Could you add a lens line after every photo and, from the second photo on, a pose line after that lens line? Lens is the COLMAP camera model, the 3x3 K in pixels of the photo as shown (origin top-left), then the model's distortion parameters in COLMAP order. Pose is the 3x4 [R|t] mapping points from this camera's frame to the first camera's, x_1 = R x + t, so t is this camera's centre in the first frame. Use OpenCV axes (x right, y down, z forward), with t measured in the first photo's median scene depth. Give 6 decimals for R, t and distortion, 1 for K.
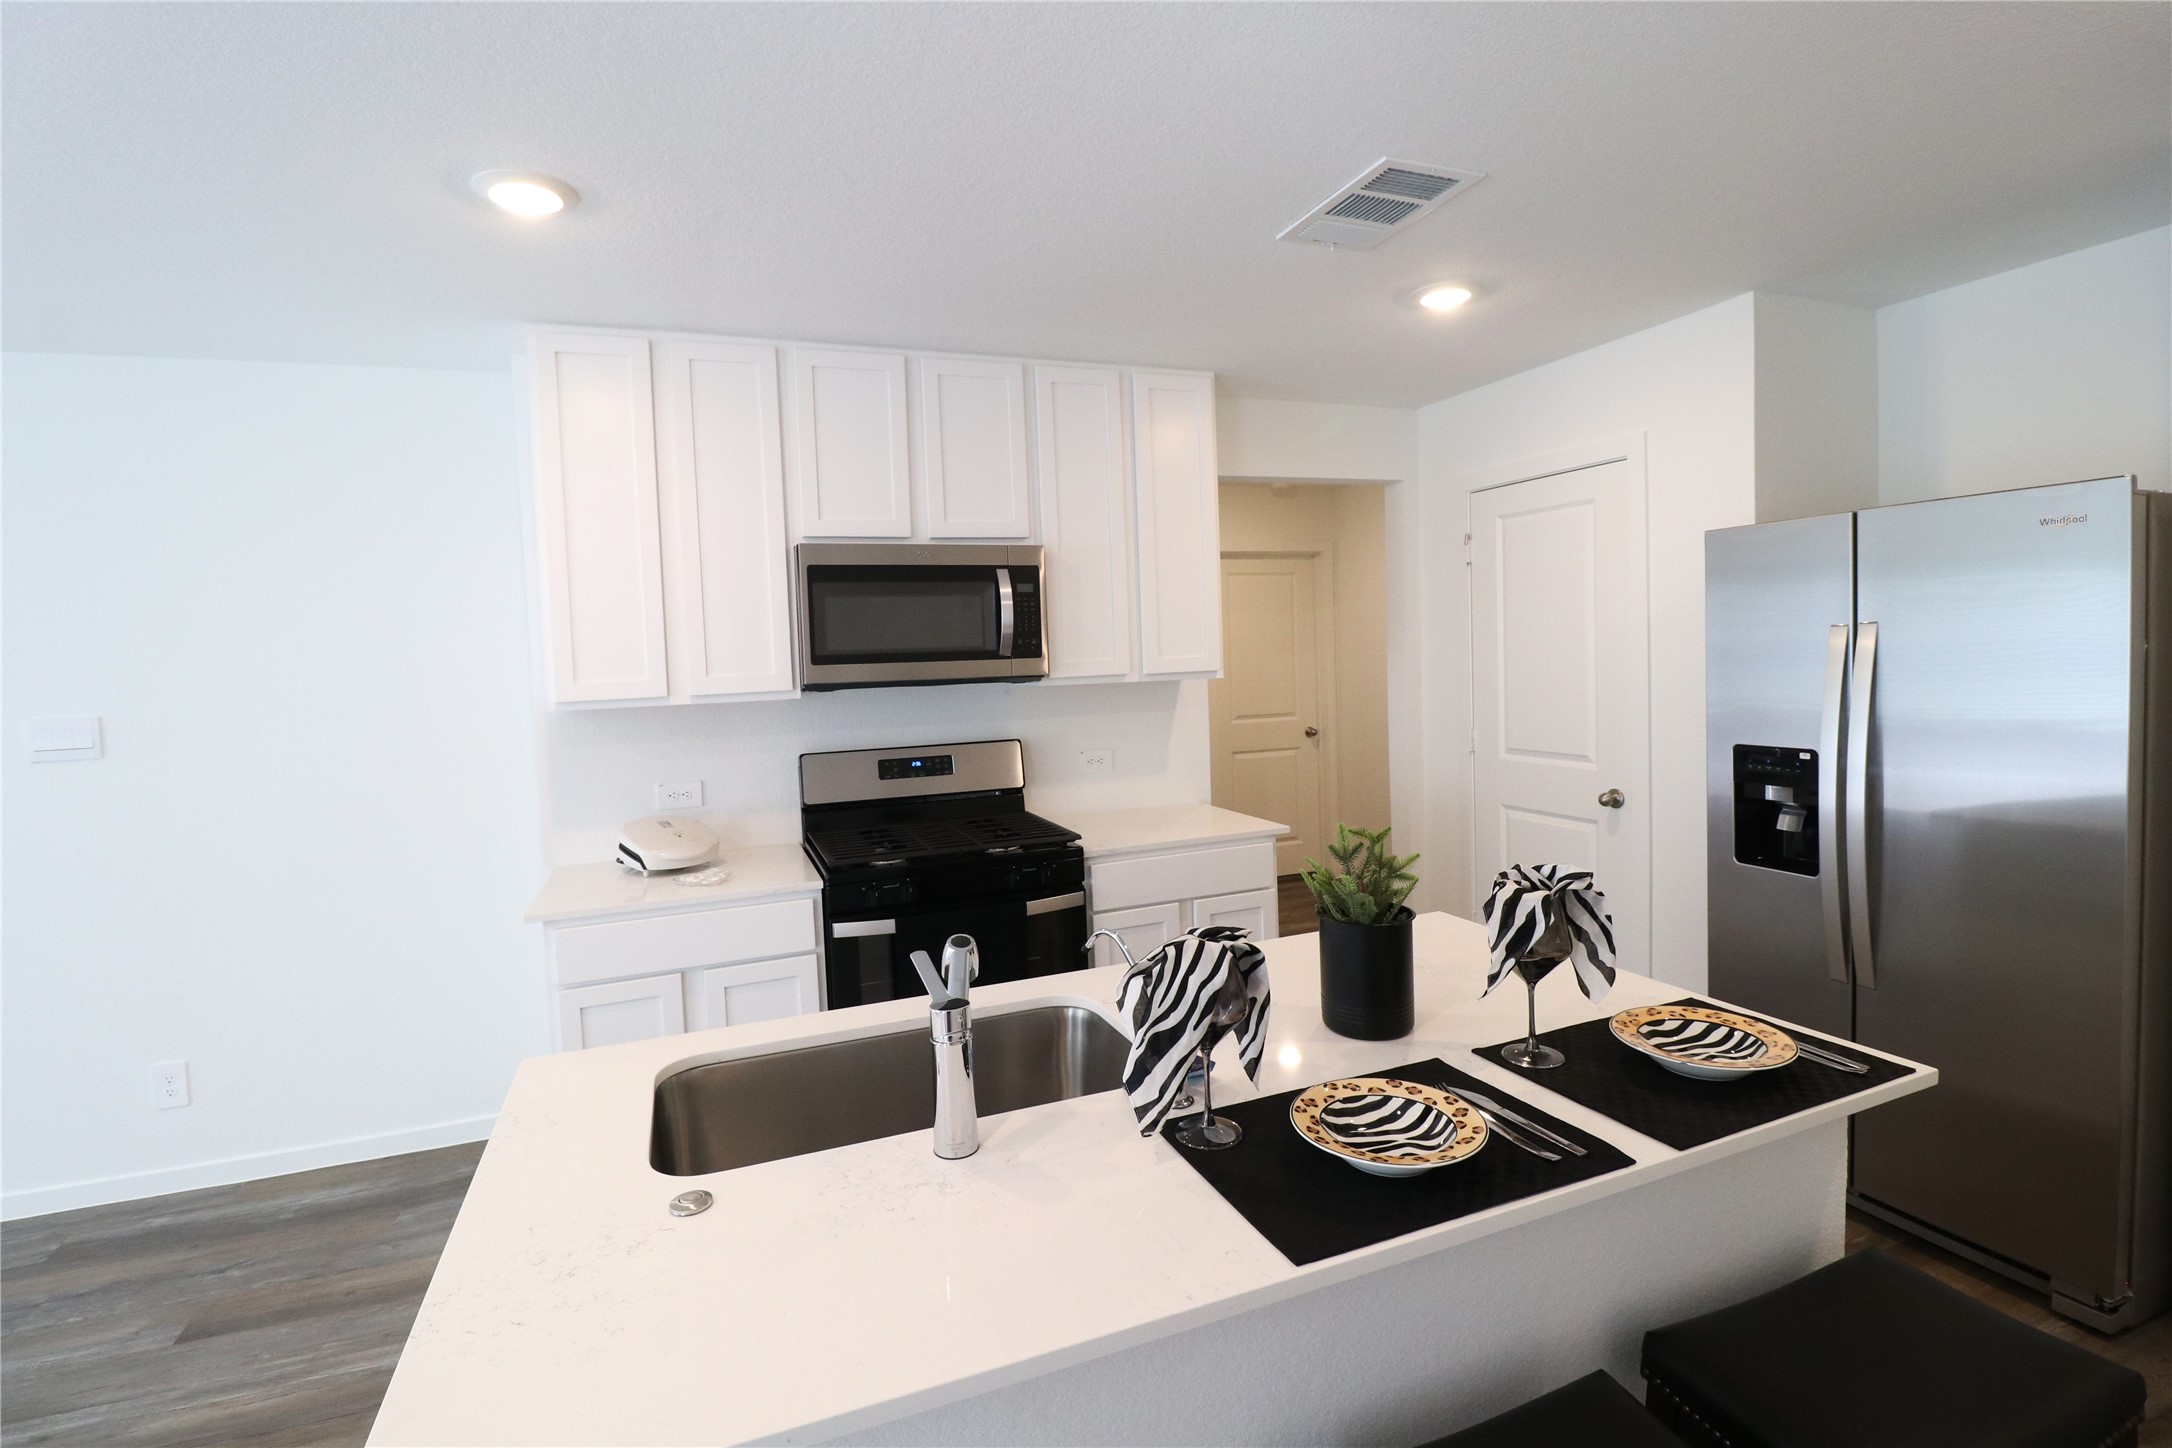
lens RADIAL K [[1009.8, 0, 1073.6], [0, 1009.8, 703.4], [0, 0, 1]] dist [-0.006170, -0.007209]
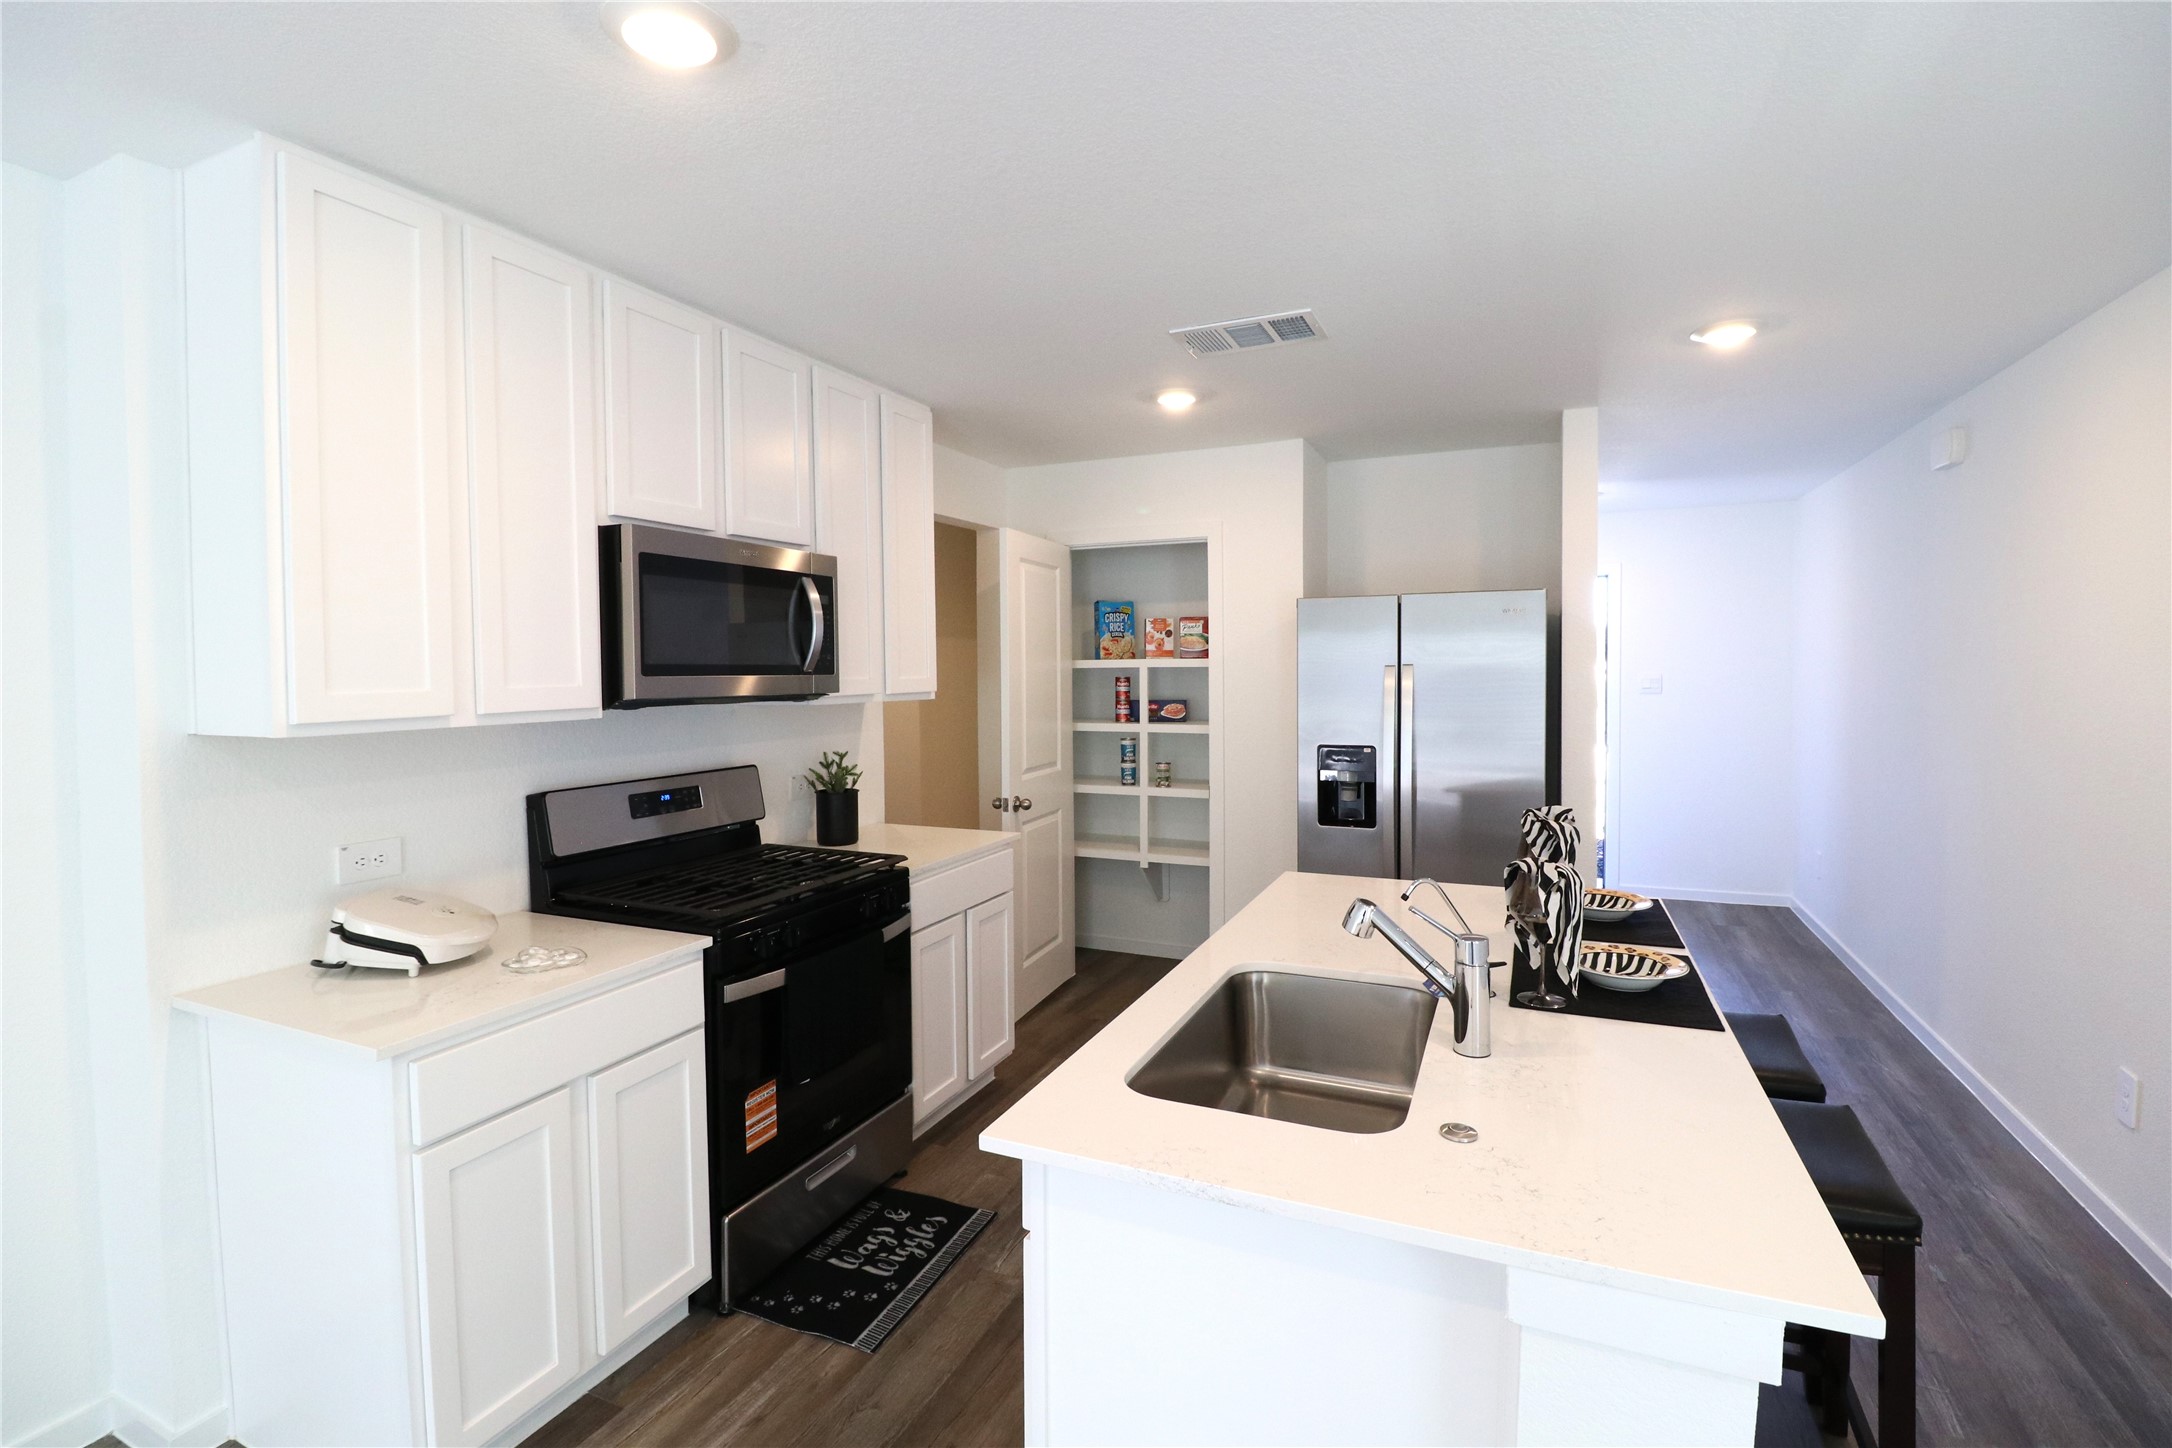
lens RADIAL K [[1009.8, 0, 1081.8], [0, 1009.8, 698.8], [0, 0, 1]] dist [-0.006170, -0.007209]
pose [[0.710406, 0.008941, 0.703735, -0.570922], [0.017975, 0.999363, -0.030842, 0.011338], [-0.703562, 0.034560, 0.709793, 0.180297]]
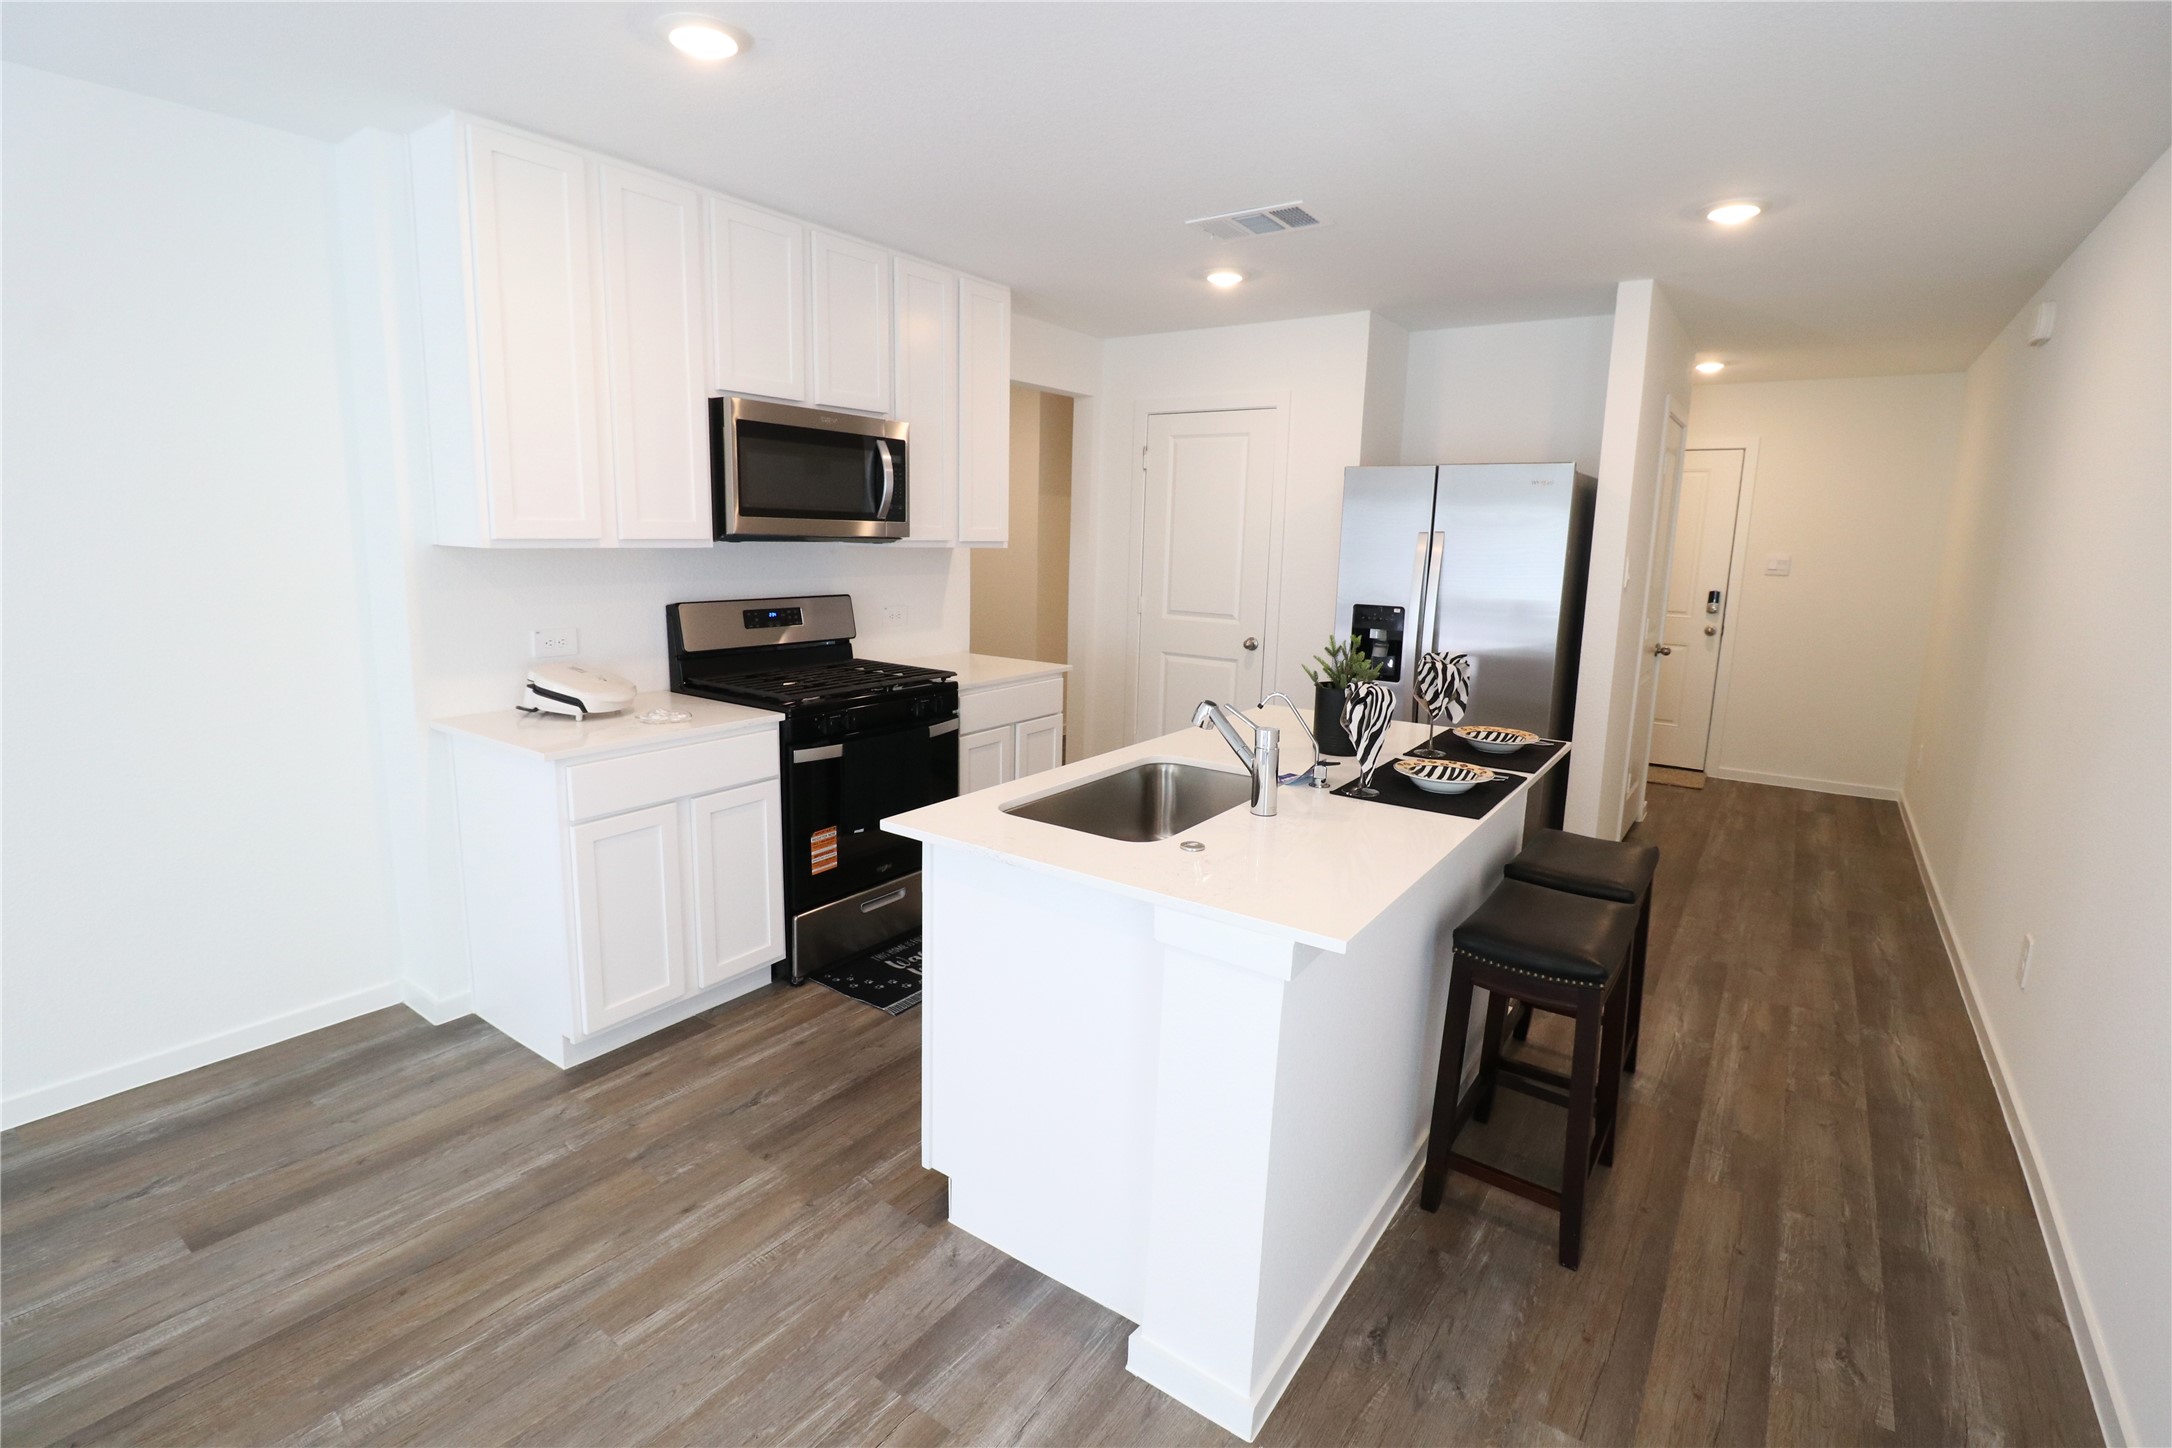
lens RADIAL K [[1009.8, 0, 1081.2], [0, 1009.8, 700.4], [0, 0, 1]] dist [-0.006170, -0.007209]
pose [[0.831401, -0.035421, 0.554543, -0.549701], [-0.026864, 0.994237, 0.103781, 0.034617], [-0.555024, -0.101181, 0.825658, -0.091479]]
